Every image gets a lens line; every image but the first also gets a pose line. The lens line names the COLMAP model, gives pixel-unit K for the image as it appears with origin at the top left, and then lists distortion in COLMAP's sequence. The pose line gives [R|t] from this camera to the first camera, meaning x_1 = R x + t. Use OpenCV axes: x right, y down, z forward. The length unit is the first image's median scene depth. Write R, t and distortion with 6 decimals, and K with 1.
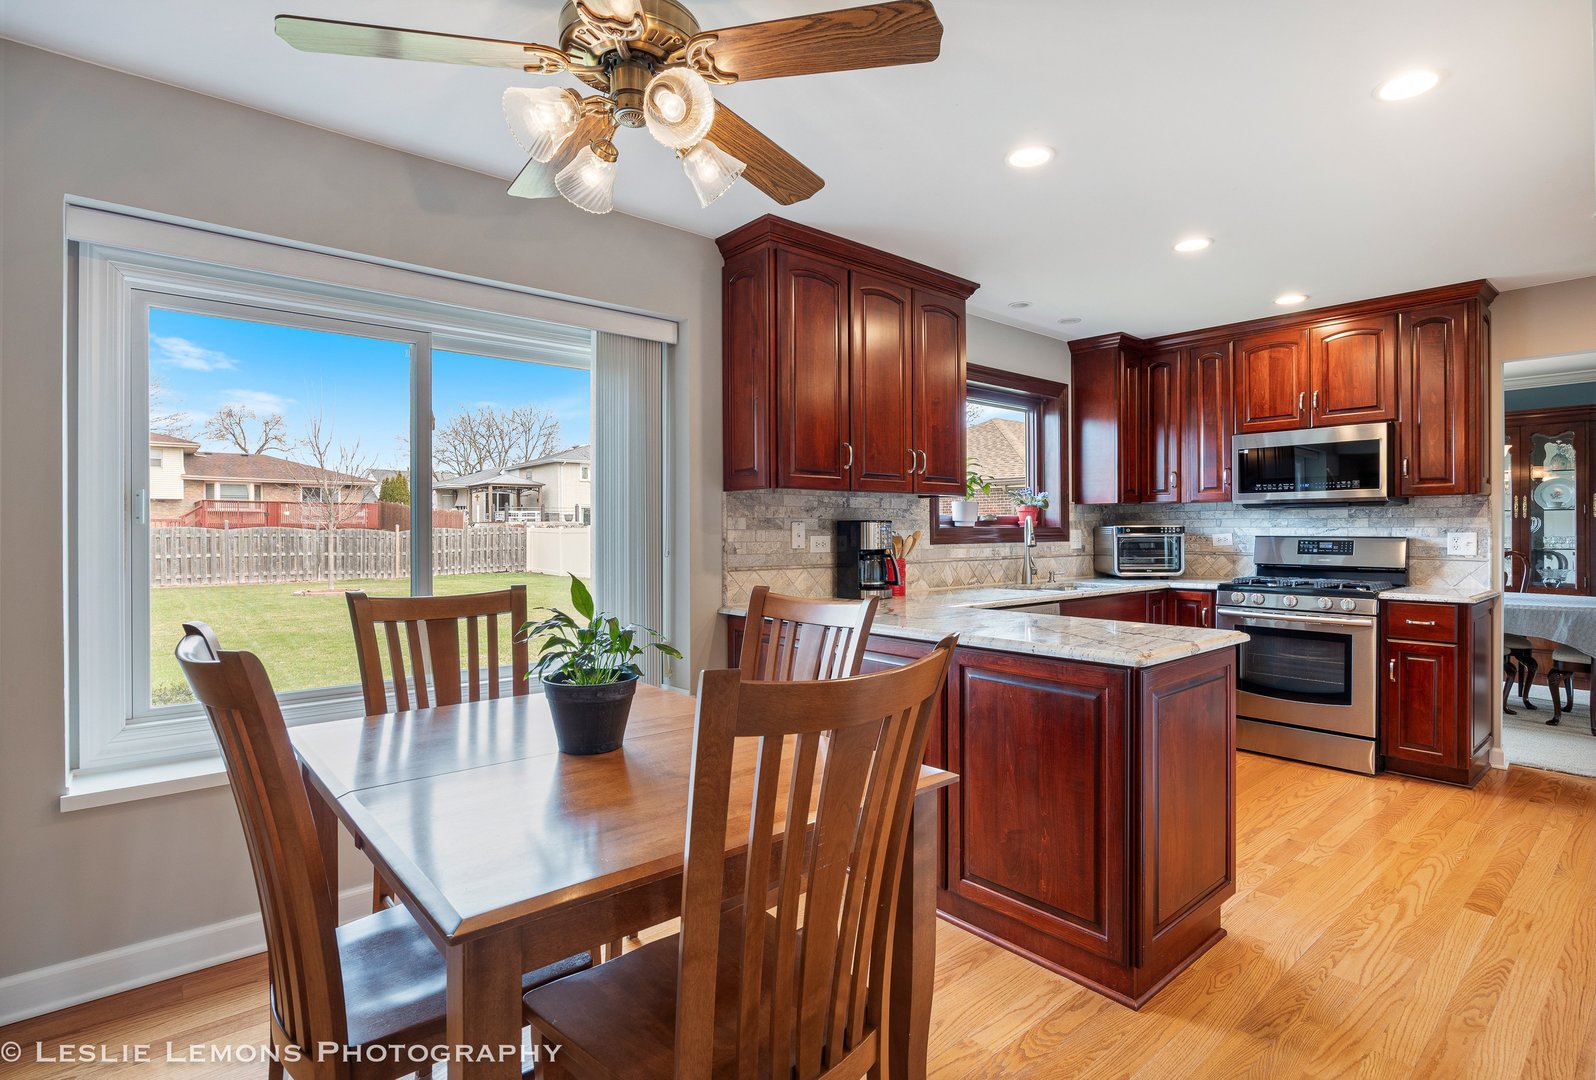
lens RADIAL K [[795.5, 0, 802.1], [0, 795.5, 533.6], [0, 0, 1]] dist [-0.005905, -0.000876]
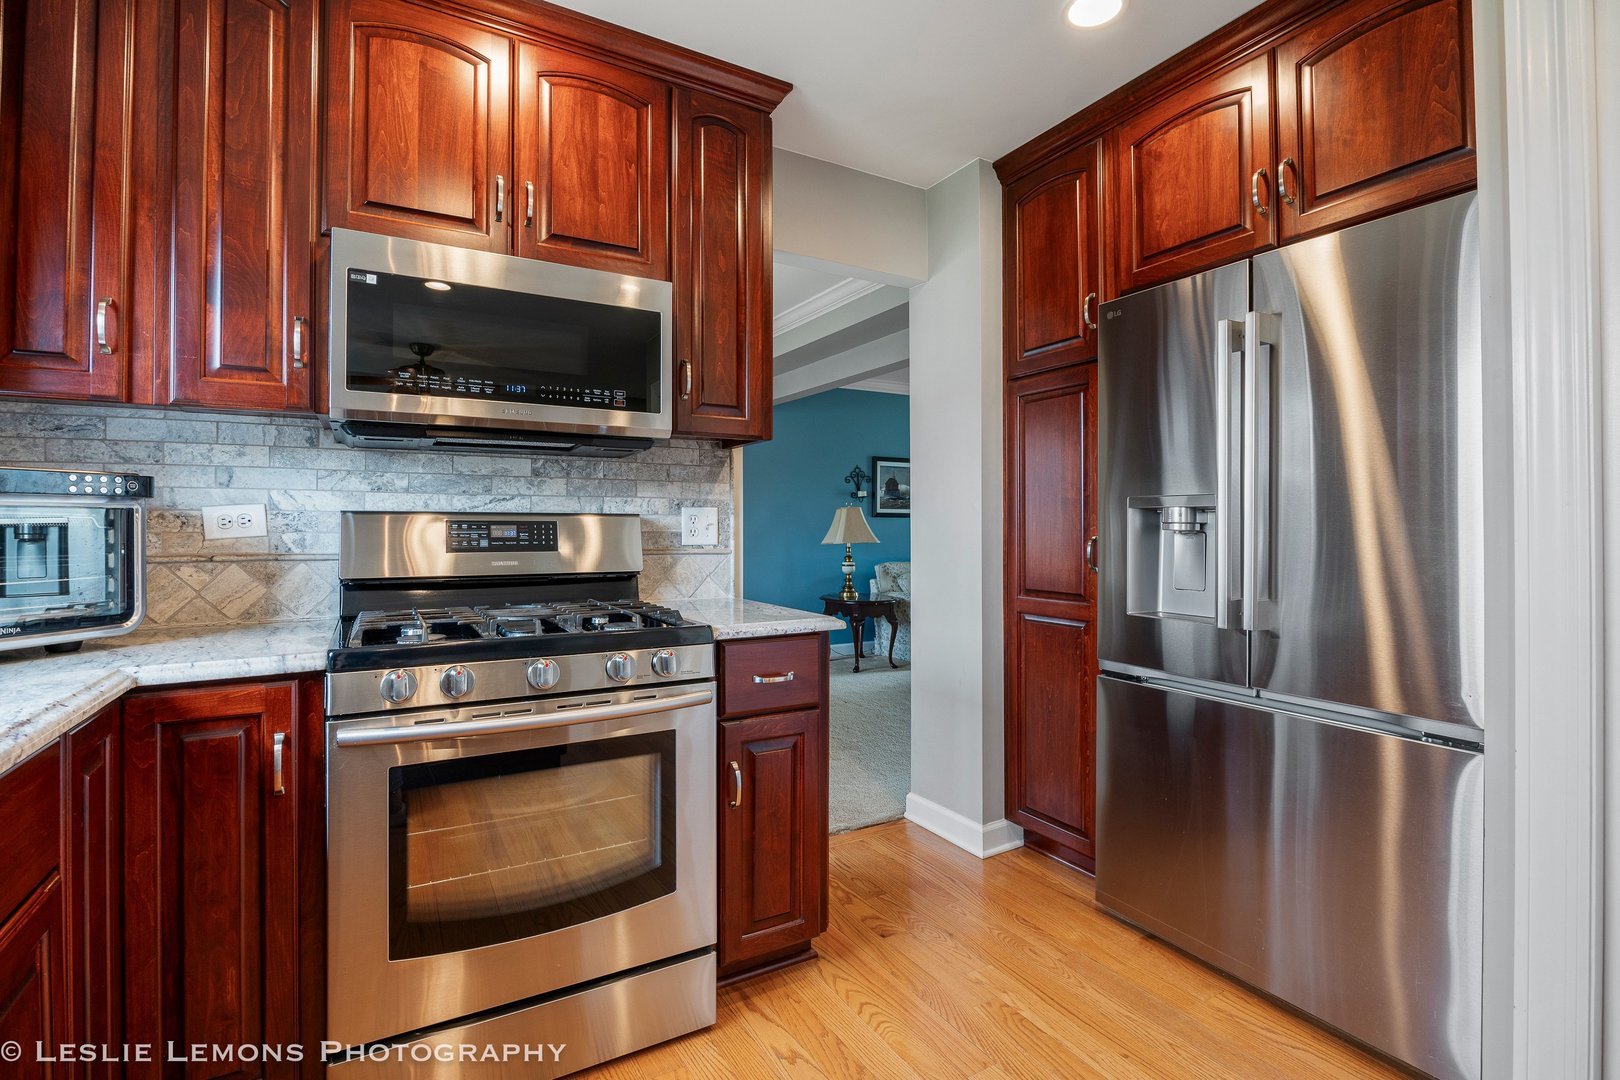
lens RADIAL K [[752.0, 0, 806.7], [0, 752.0, 520.9], [0, 0, 1]] dist [-0.015633, 0.000555]
pose [[0.189923, 0.010661, 0.981741, 0.276516], [0.006585, 0.999905, -0.012132, 0.015981], [-0.981777, 0.008769, 0.189835, 0.790493]]
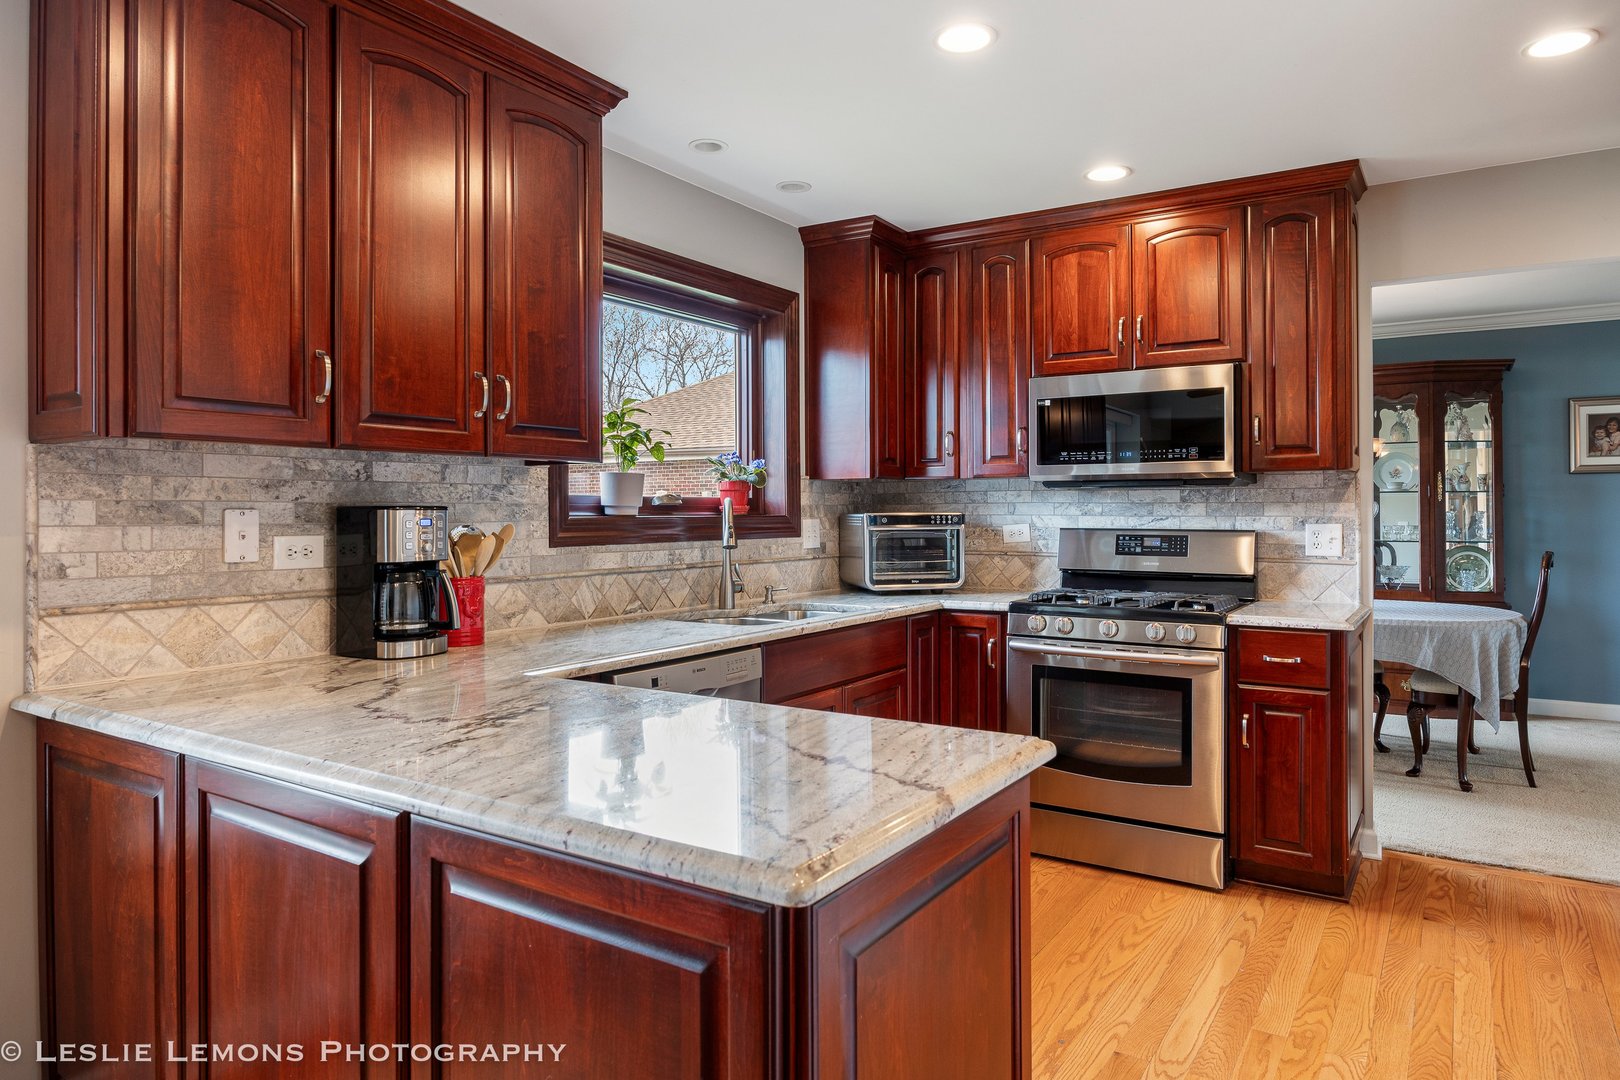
lens RADIAL K [[1021.7, 0, 807.3], [0, 1021.7, 506.7], [0, 0, 1]] dist [-0.000661, 0.000416]
pose [[0.961315, 0.001911, 0.275444, 0.137126], [0.000703, 0.999956, -0.009392, -0.008402], [-0.275449, 0.009222, 0.961271, 0.245694]]
